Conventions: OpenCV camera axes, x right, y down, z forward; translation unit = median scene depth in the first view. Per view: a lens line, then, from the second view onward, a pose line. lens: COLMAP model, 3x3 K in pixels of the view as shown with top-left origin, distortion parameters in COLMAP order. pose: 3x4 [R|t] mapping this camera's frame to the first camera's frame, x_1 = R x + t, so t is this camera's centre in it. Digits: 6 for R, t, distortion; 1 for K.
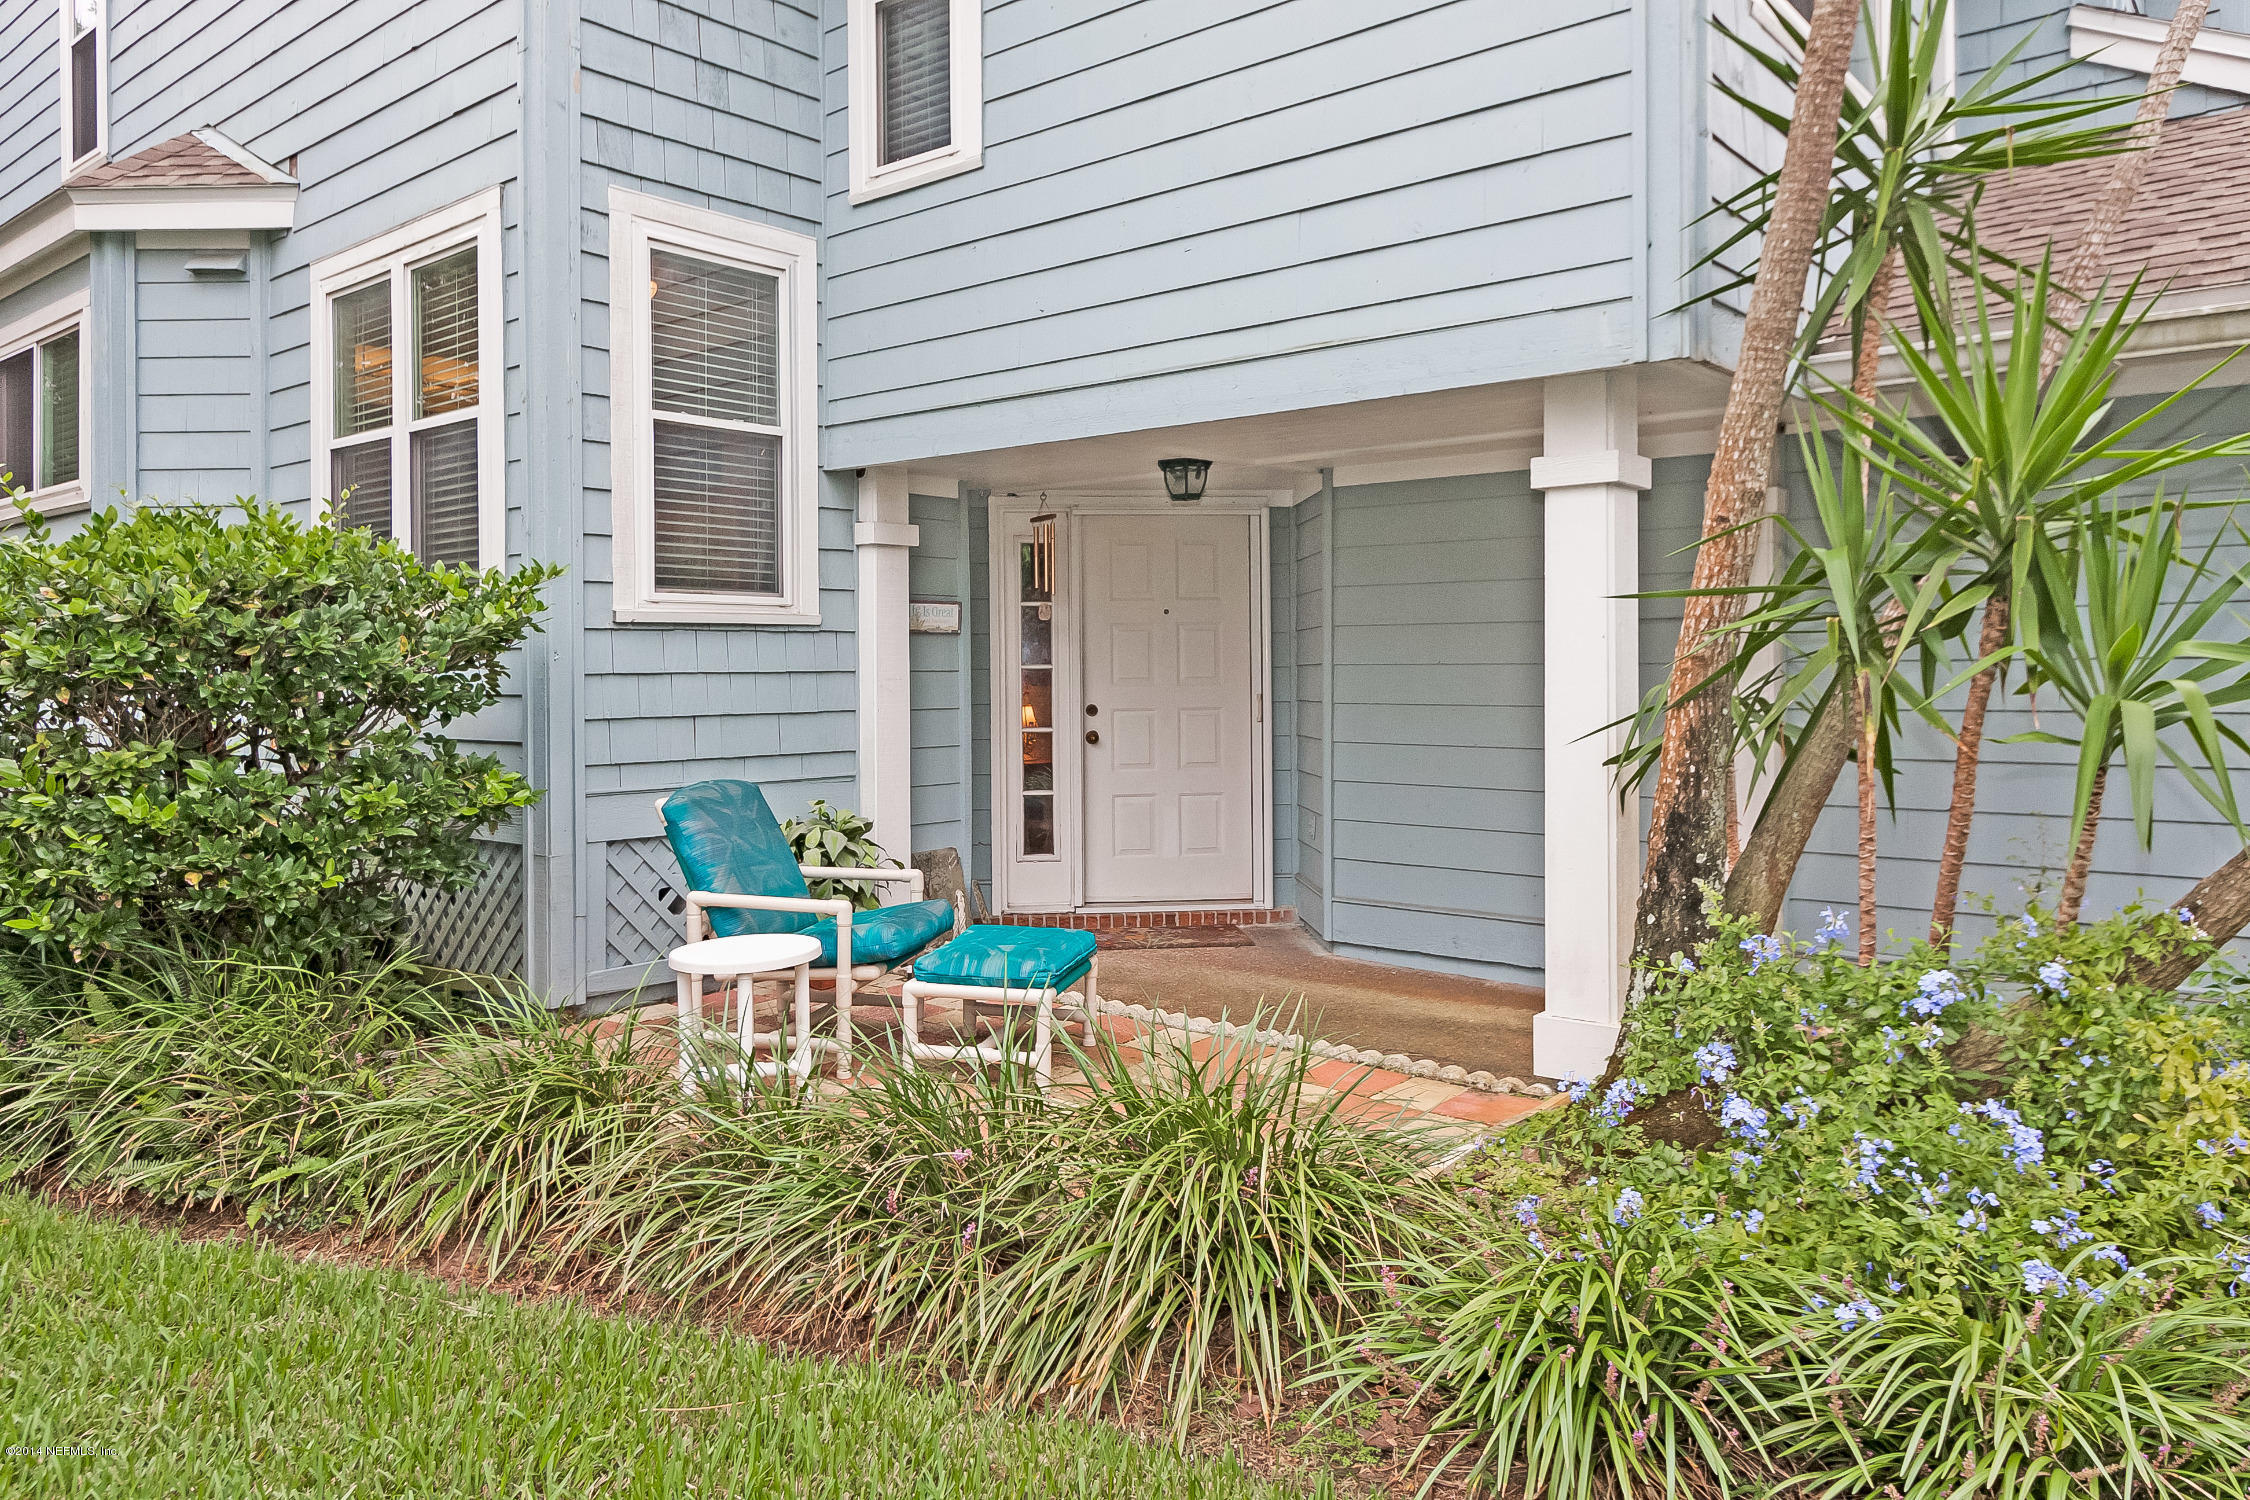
lens RADIAL K [[1592.7, 0, 1130.1], [0, 1592.7, 679.5], [0, 0, 1]] dist [0.005702, 0.000499]
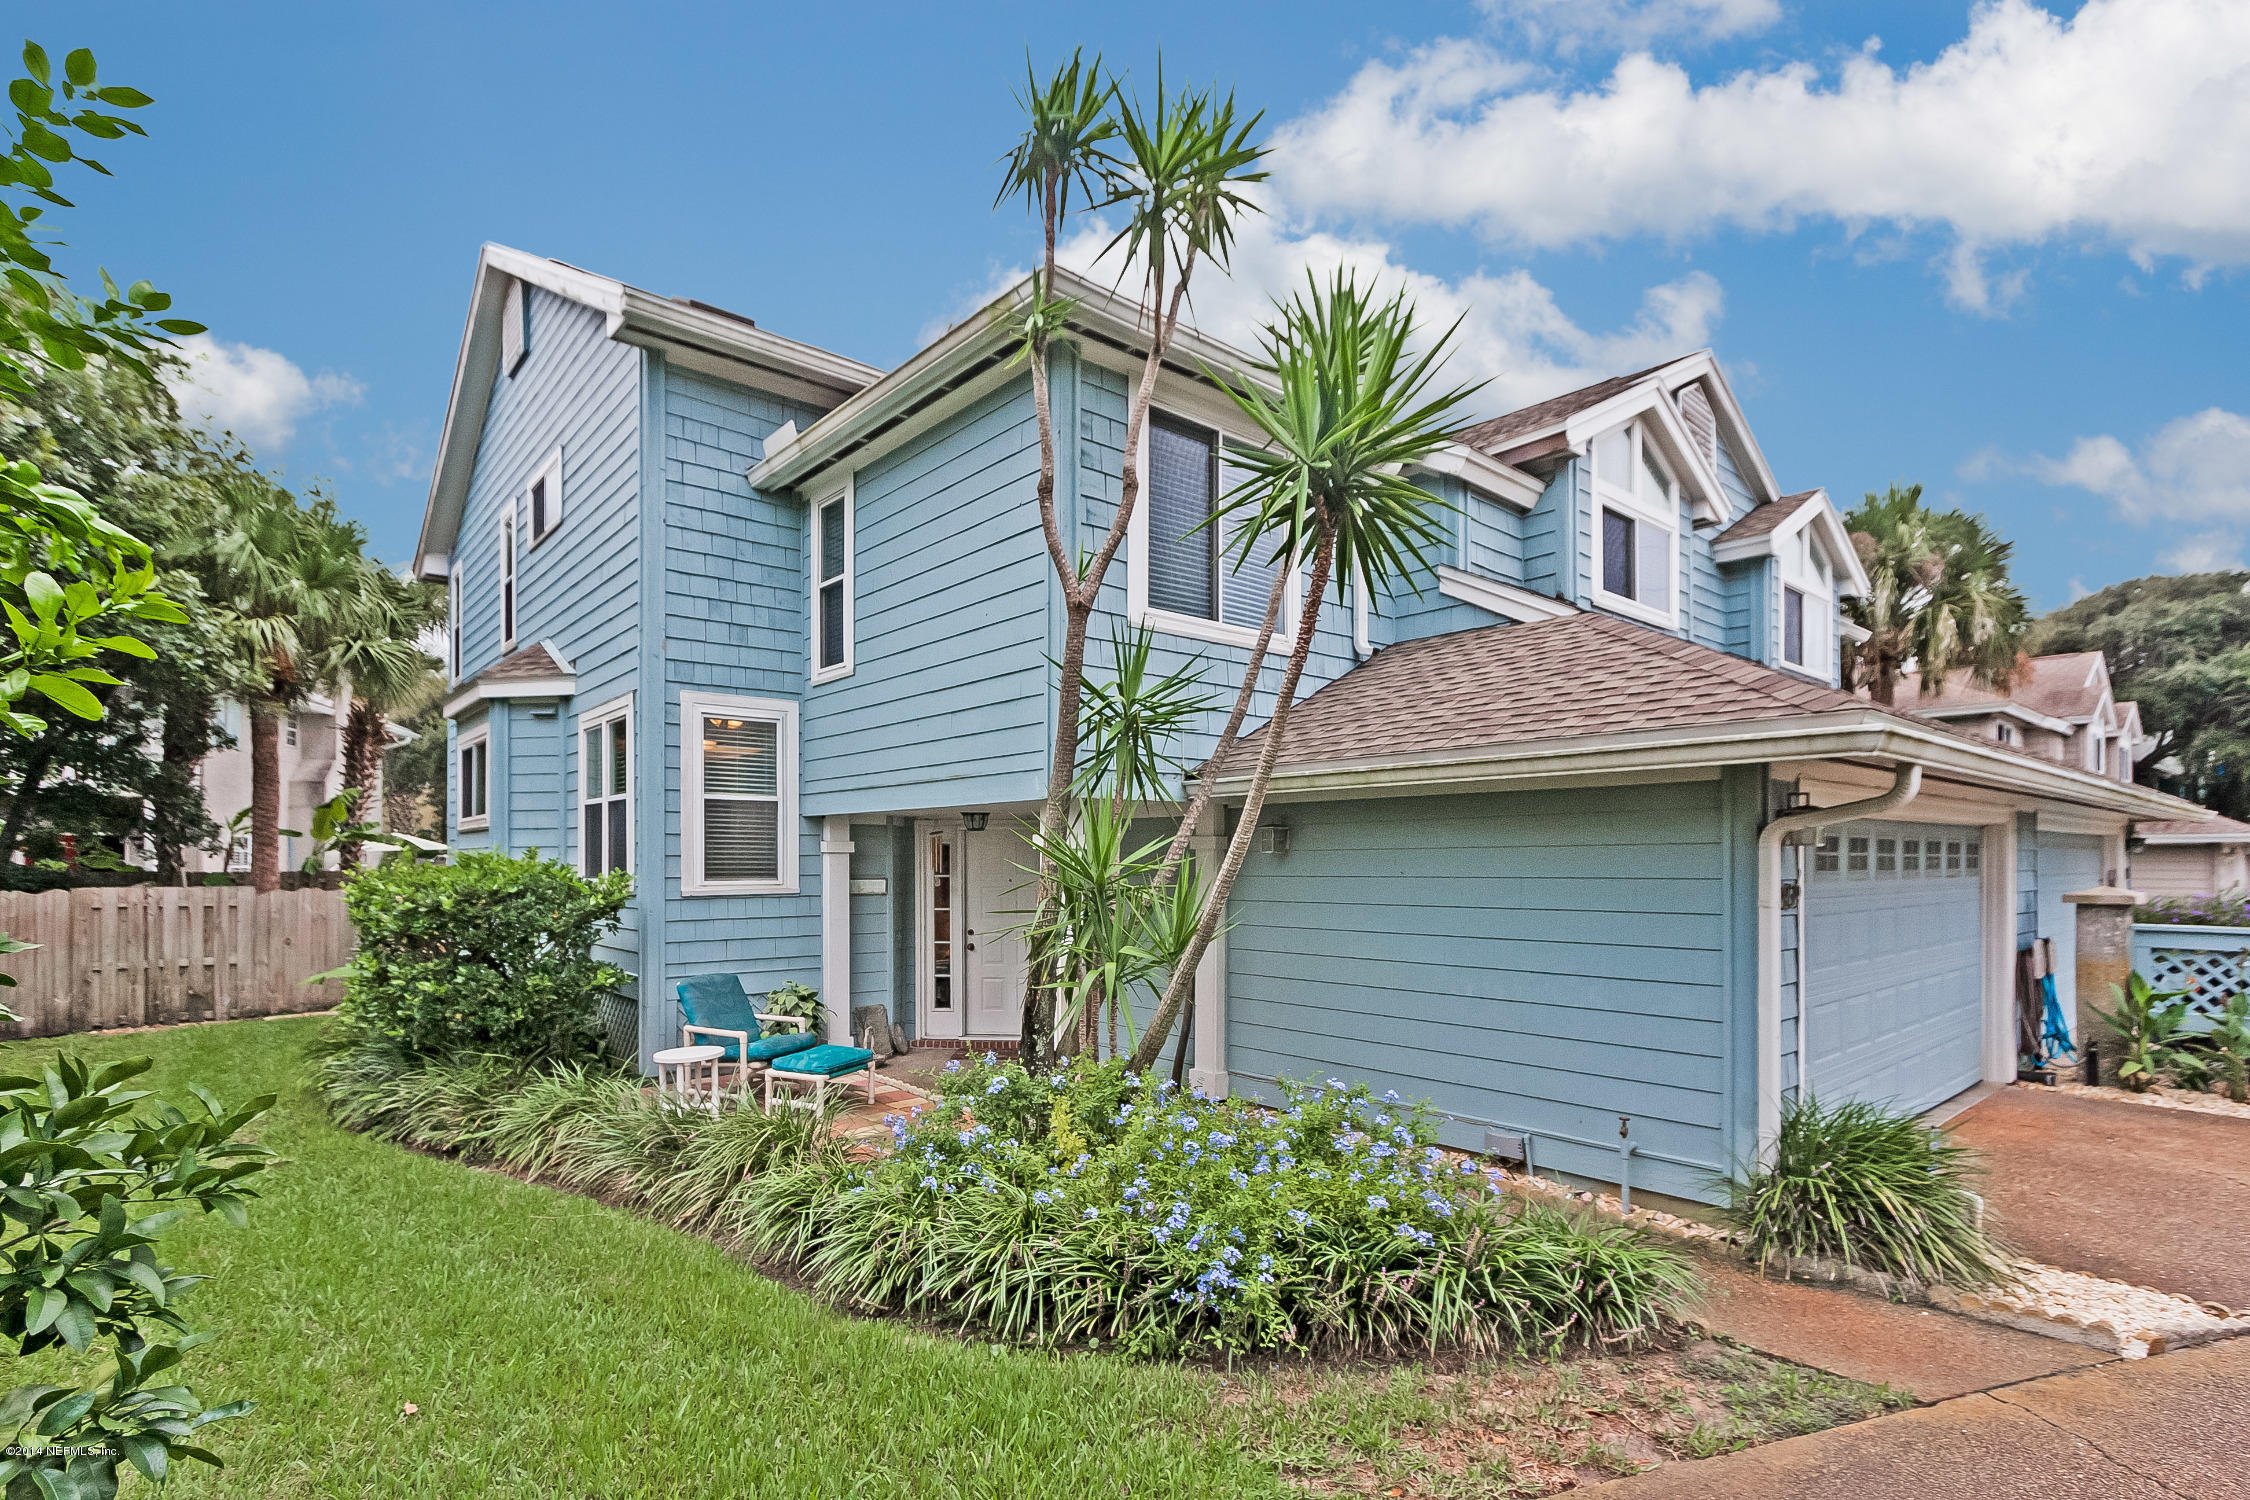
lens RADIAL K [[1103.8, 0, 1141.6], [0, 1103.8, 867.2], [0, 0, 1]] dist [-0.005144, 0.000853]
pose [[0.989292, 0.003670, -0.145903, 0.448818], [-0.004470, 0.999977, -0.005154, -0.063618], [0.145880, 0.005751, 0.989286, -0.327418]]
